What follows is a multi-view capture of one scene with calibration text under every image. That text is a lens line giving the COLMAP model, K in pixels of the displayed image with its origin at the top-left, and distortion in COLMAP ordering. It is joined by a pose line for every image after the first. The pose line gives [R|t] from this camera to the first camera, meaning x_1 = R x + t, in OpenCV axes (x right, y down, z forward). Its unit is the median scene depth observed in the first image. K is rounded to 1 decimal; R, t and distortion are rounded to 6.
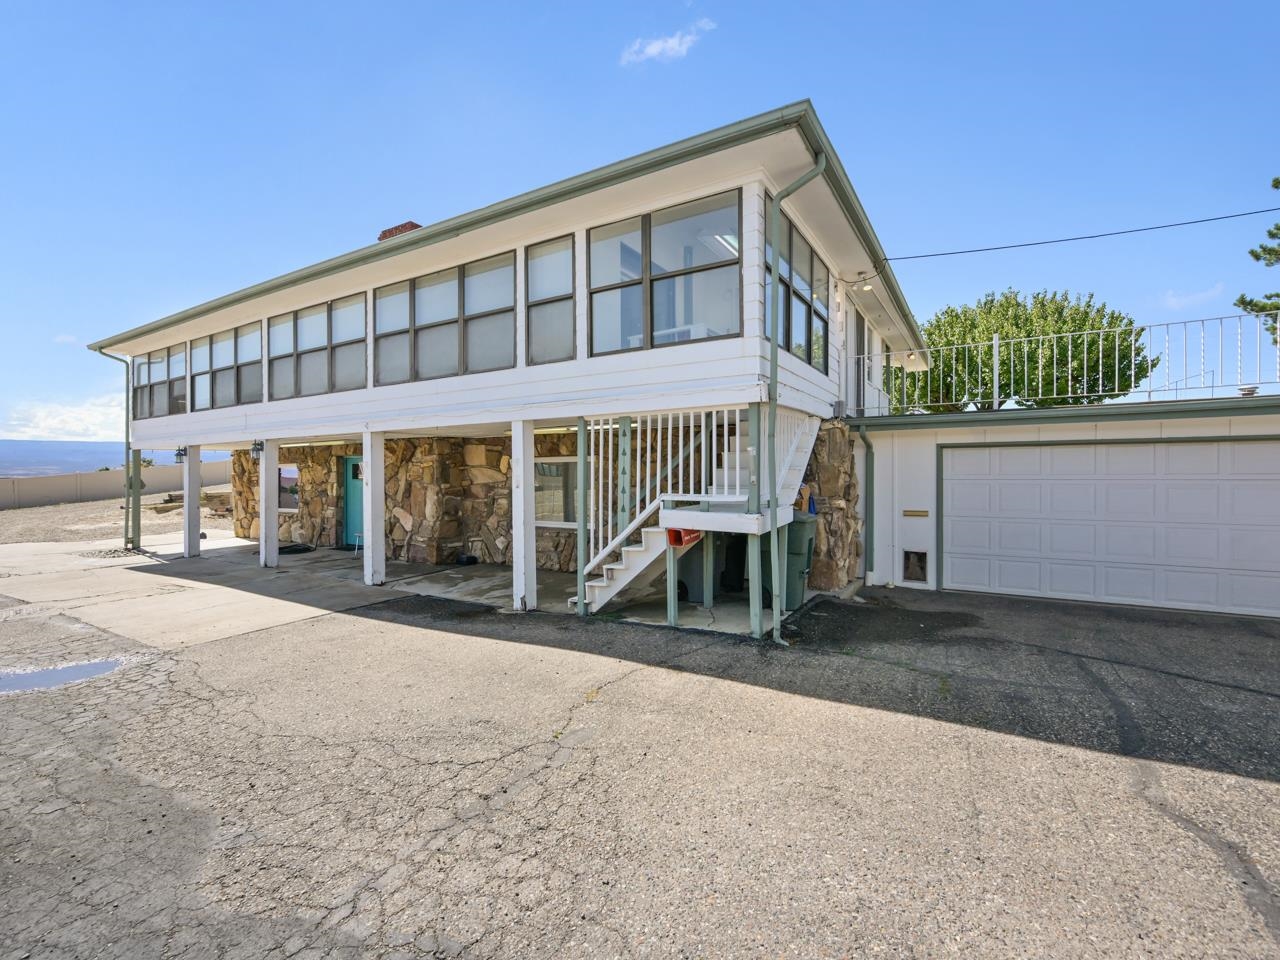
lens RADIAL K [[577.7, 0, 640.0], [0, 577.7, 480.0], [0, 0, 1]] dist [0.000286, -0.000088]
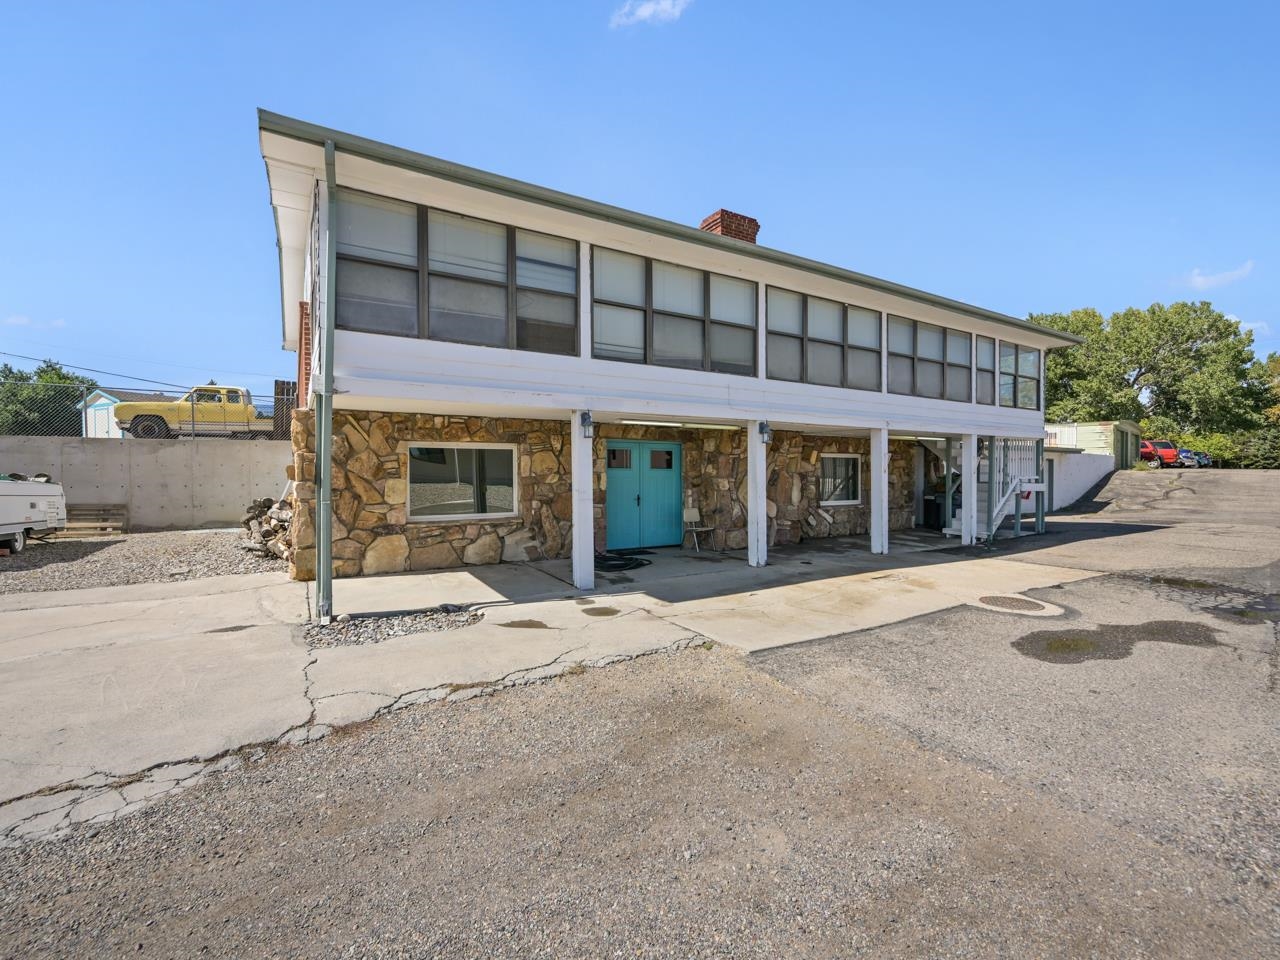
lens RADIAL K [[473.9, 0, 640.0], [0, 473.9, 480.0], [0, 0, 1]] dist [0.000084, -0.000009]
pose [[0.512775, -0.013493, 0.858417, -1.406322], [0.006750, 0.999909, 0.011685, 0.007834], [-0.858497, -0.000197, 0.512819, 0.819513]]
